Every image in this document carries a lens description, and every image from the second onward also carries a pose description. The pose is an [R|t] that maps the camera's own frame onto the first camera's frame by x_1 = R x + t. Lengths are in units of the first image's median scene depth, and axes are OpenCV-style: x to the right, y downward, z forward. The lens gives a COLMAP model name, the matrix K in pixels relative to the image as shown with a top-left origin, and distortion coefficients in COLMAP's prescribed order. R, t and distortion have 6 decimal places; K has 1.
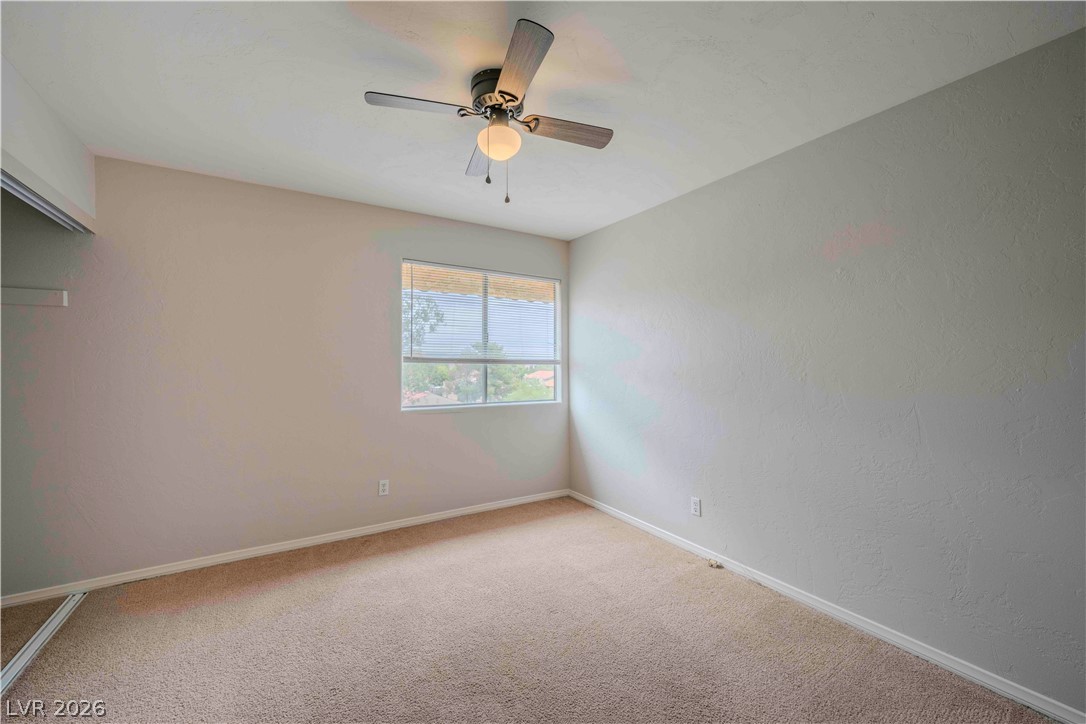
lens RADIAL K [[428.8, 0, 544.5], [0, 428.8, 362.2], [0, 0, 1]] dist [-0.002275, -0.000244]
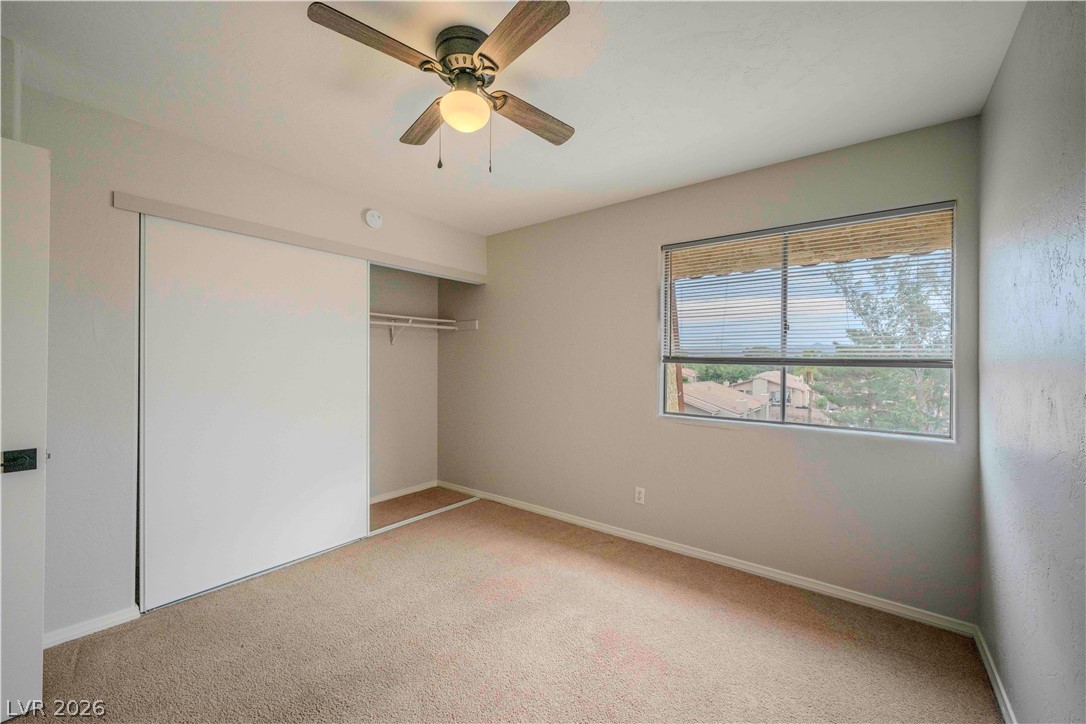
lens RADIAL K [[428.8, 0, 544.5], [0, 428.8, 362.2], [0, 0, 1]] dist [-0.002275, -0.000244]
pose [[0.339832, 0.004019, -0.940478, 0.439826], [-0.003014, 0.999990, 0.003184, -0.002493], [0.940482, 0.001753, 0.339840, 0.485290]]
